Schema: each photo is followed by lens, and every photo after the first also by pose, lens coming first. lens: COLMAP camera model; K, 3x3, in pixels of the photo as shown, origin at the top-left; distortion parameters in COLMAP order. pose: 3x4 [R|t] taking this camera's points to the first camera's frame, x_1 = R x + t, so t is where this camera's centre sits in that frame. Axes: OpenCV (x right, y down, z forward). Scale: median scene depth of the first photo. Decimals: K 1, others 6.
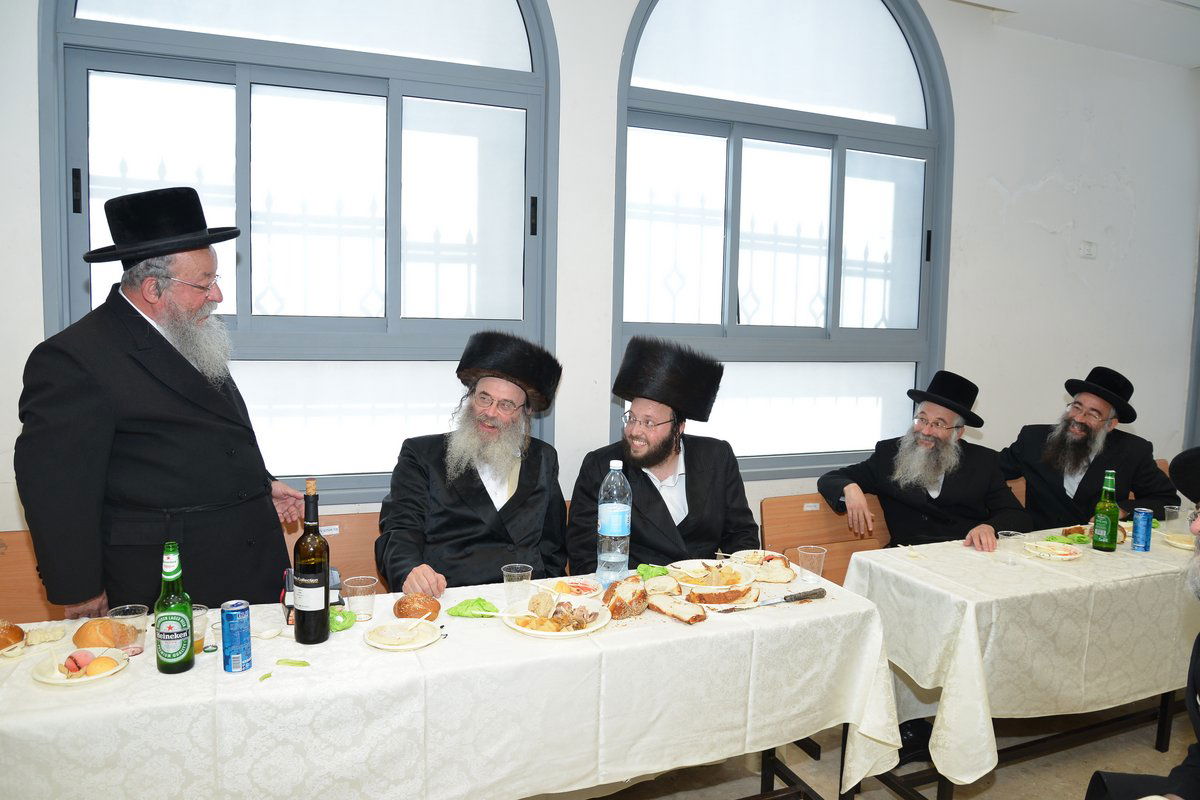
lens RADIAL K [[826.9, 0, 600.0], [0, 826.9, 400.0], [0, 0, 1]] dist [-0.085445, 0.030501]
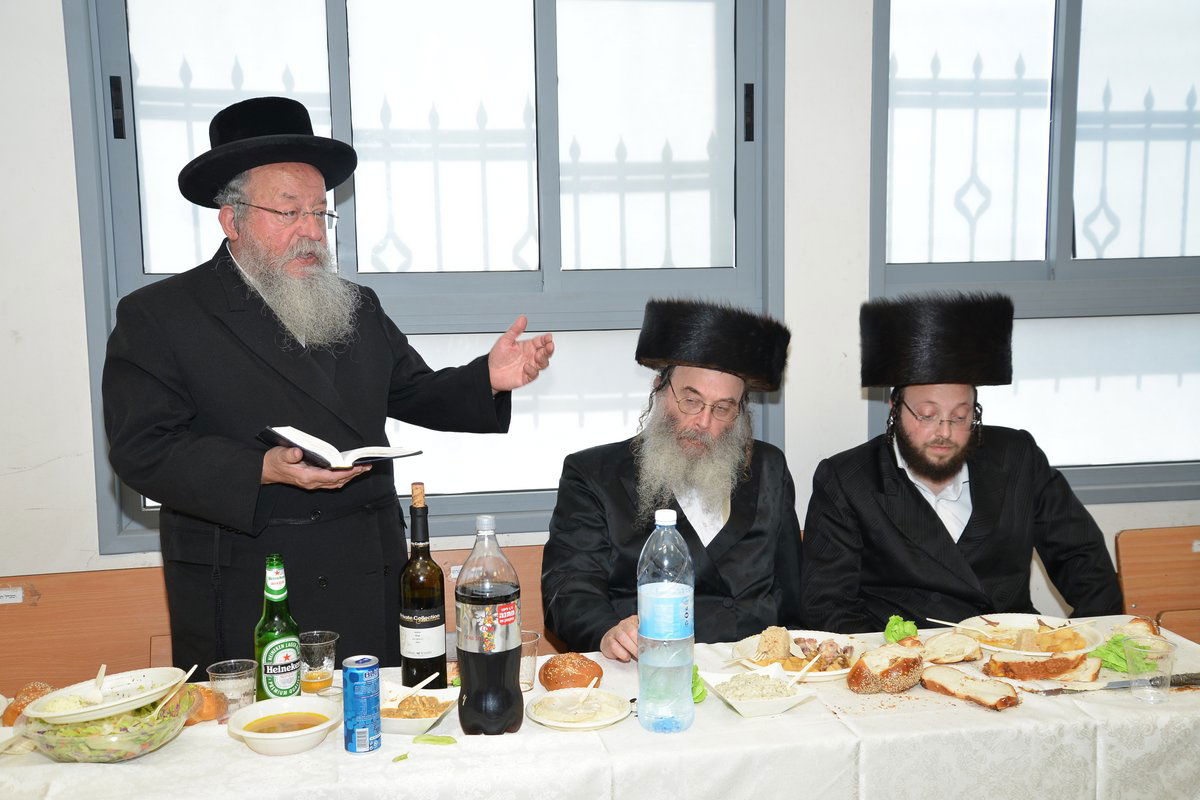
lens RADIAL K [[1294.2, 0, 600.0], [0, 1294.2, 400.0], [0, 0, 1]] dist [0.103565, 0.000553]
pose [[0.980534, -0.017083, -0.195605, 0.007449], [0.018866, 0.999796, 0.007259, 0.004780], [0.195441, -0.010808, 0.980656, -0.117685]]
